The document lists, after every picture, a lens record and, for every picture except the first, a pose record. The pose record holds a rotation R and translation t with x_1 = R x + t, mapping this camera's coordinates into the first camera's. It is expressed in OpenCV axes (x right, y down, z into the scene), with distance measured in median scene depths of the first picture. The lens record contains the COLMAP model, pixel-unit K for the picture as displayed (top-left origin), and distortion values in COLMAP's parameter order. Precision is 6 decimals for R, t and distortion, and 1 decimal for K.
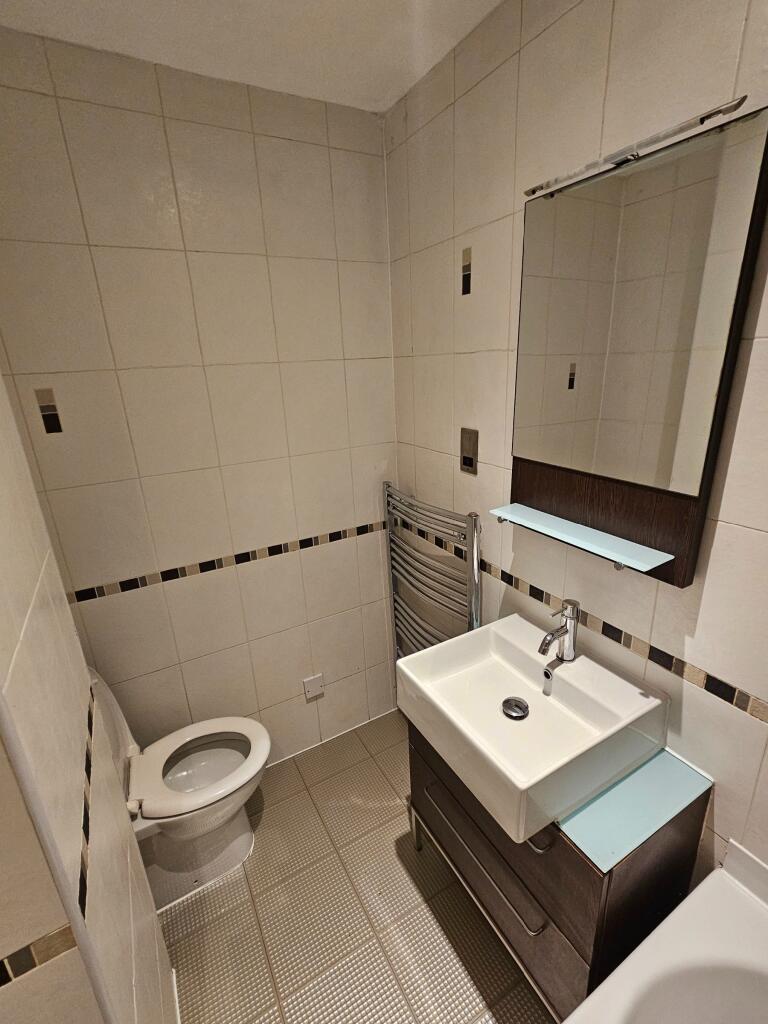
lens RADIAL K [[467.2, 0, 386.1], [0, 467.2, 510.6], [0, 0, 1]] dist [-0.001572, 0.001474]
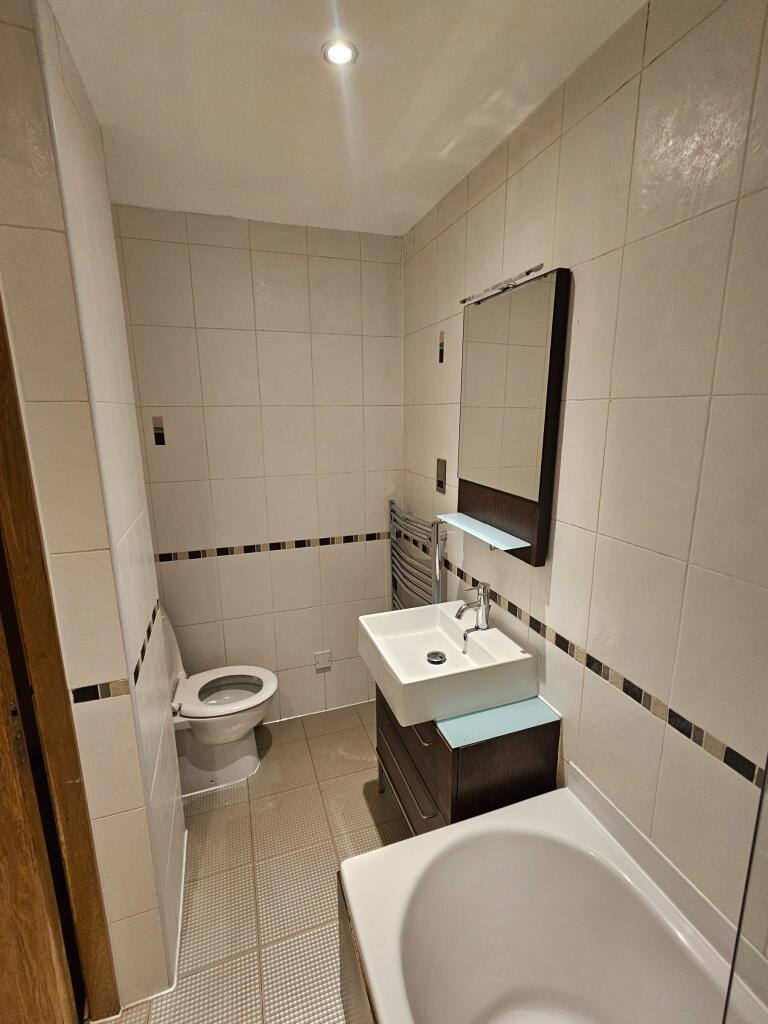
lens RADIAL K [[467.2, 0, 384.9], [0, 467.2, 510.3], [0, 0, 1]] dist [-0.001572, 0.001474]
pose [[0.982342, 0.074296, -0.171711, 0.274550], [-0.090560, 0.991915, -0.088904, 0.108655], [0.163717, 0.102884, 0.981128, -0.338727]]
